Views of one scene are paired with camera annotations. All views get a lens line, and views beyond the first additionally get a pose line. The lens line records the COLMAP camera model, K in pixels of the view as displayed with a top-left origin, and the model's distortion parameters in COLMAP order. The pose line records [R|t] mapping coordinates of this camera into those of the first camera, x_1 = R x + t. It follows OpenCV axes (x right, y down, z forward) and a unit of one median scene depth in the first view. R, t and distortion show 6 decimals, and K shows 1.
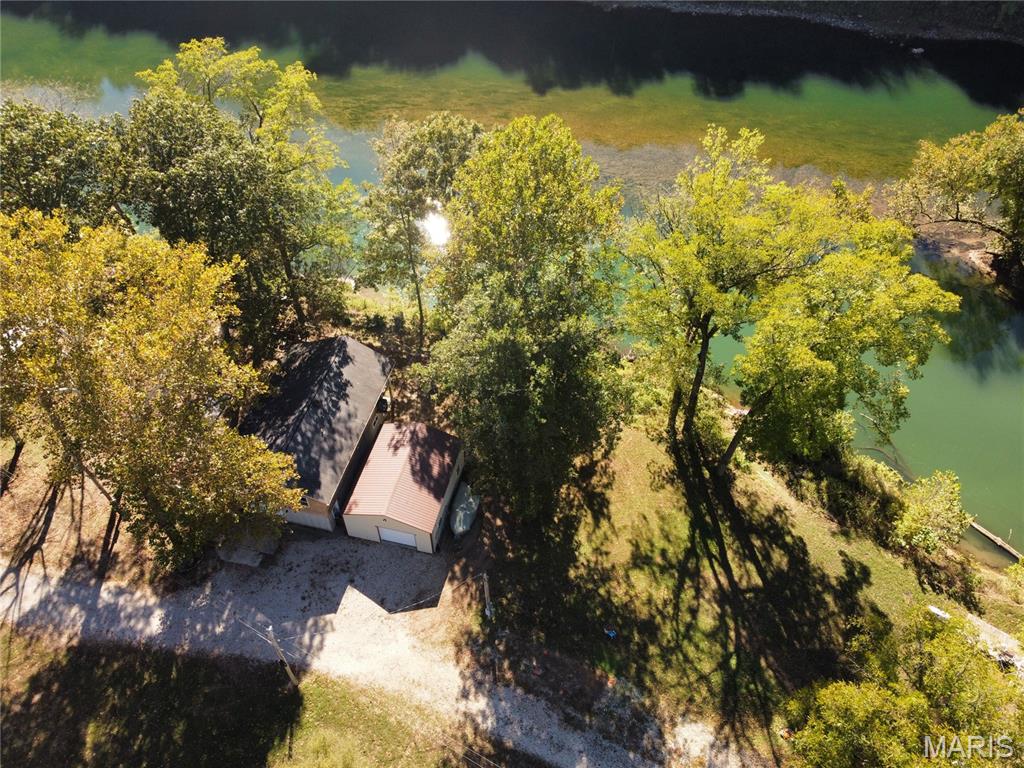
lens RADIAL K [[774.5, 0, 505.2], [0, 774.5, 386.4], [0, 0, 1]] dist [-0.004970, -0.003713]
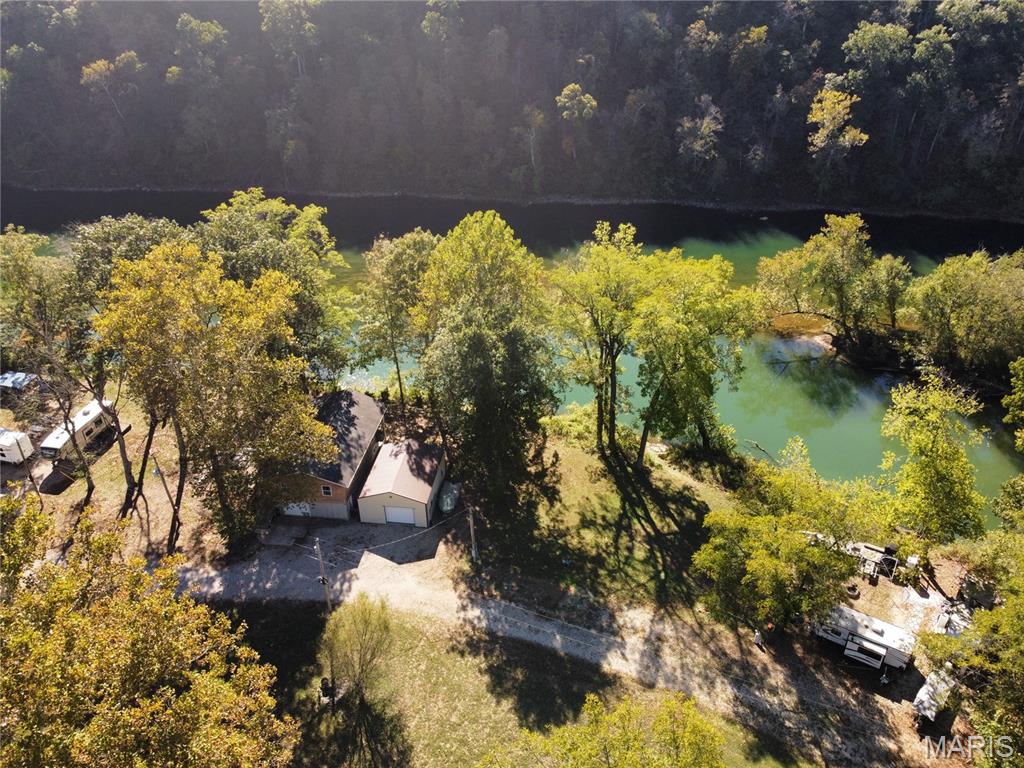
lens RADIAL K [[772.7, 0, 512.0], [0, 772.7, 384.0], [0, 0, 1]] dist [-0.006931, -0.000779]
pose [[0.993608, -0.070980, 0.087780, -0.051443], [0.092960, 0.955634, -0.279503, 0.360990], [-0.064046, 0.285876, 0.956124, -0.323935]]
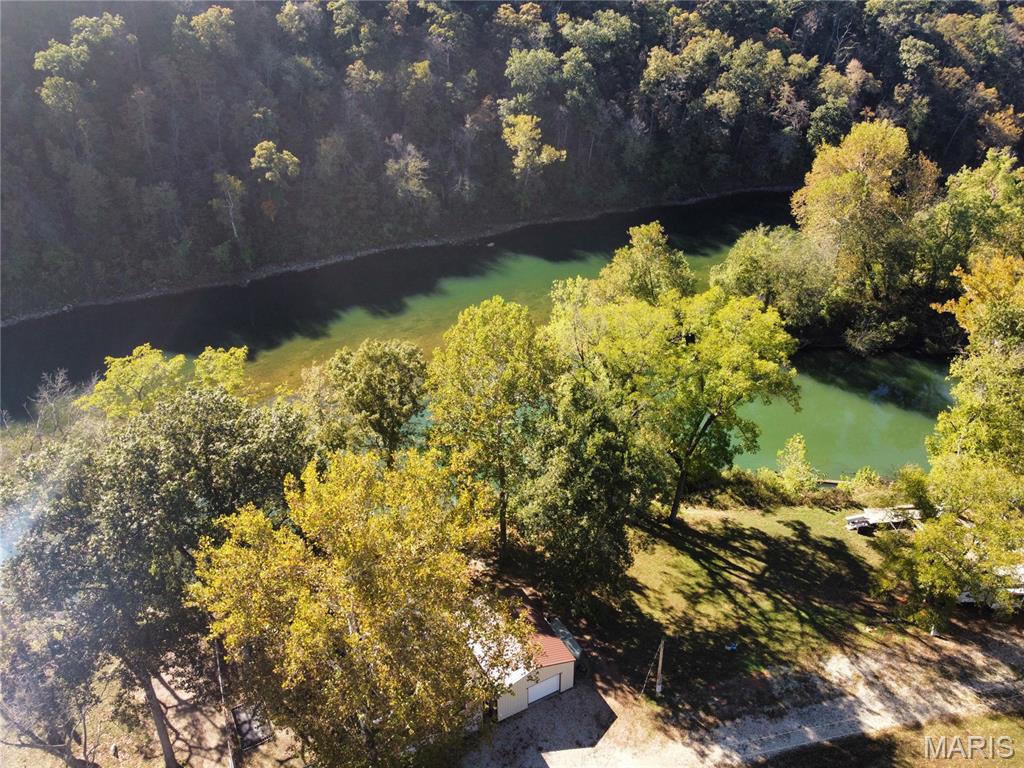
lens RADIAL K [[775.9, 0, 518.6], [0, 775.9, 382.1], [0, 0, 1]] dist [-0.008391, -0.003948]
pose [[0.747578, -0.341082, 0.569904, -0.612009], [0.506245, 0.848068, -0.156512, -0.009166], [-0.429934, 0.405516, 0.806668, 0.008701]]
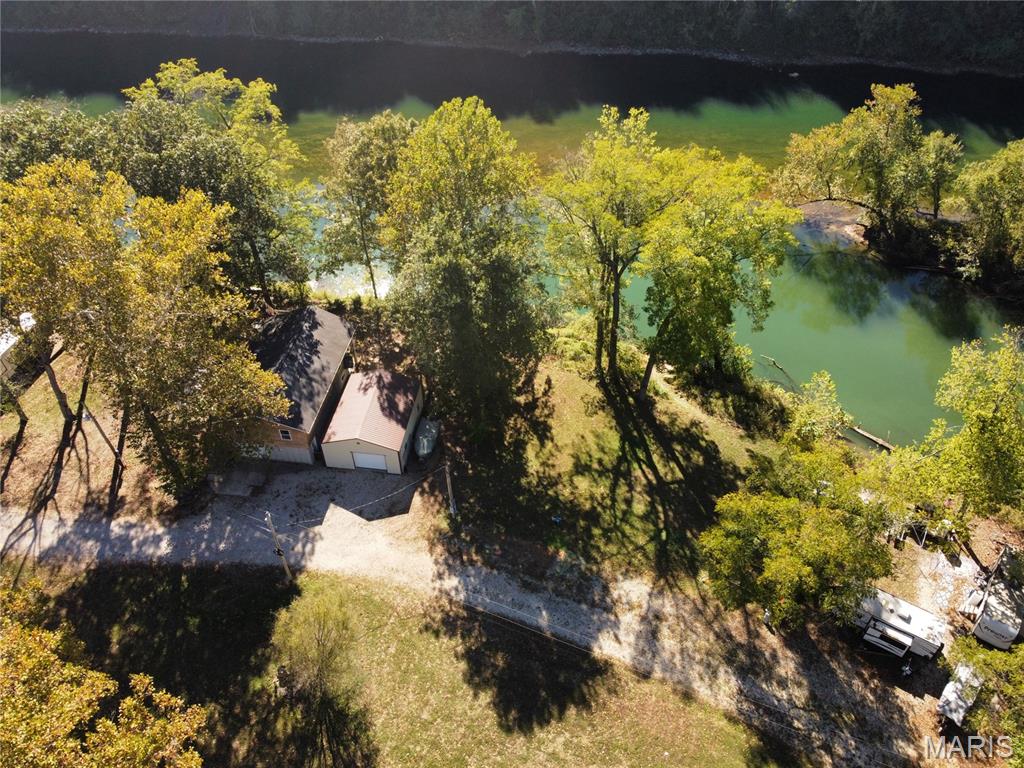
lens RADIAL K [[772.3, 0, 510.7], [0, 772.3, 385.6], [0, 0, 1]] dist [-0.005303, -0.002689]
pose [[0.994430, -0.078563, 0.070264, -0.003755], [0.084191, 0.993145, -0.081086, 0.189781], [-0.063412, 0.086550, 0.994227, -0.172775]]
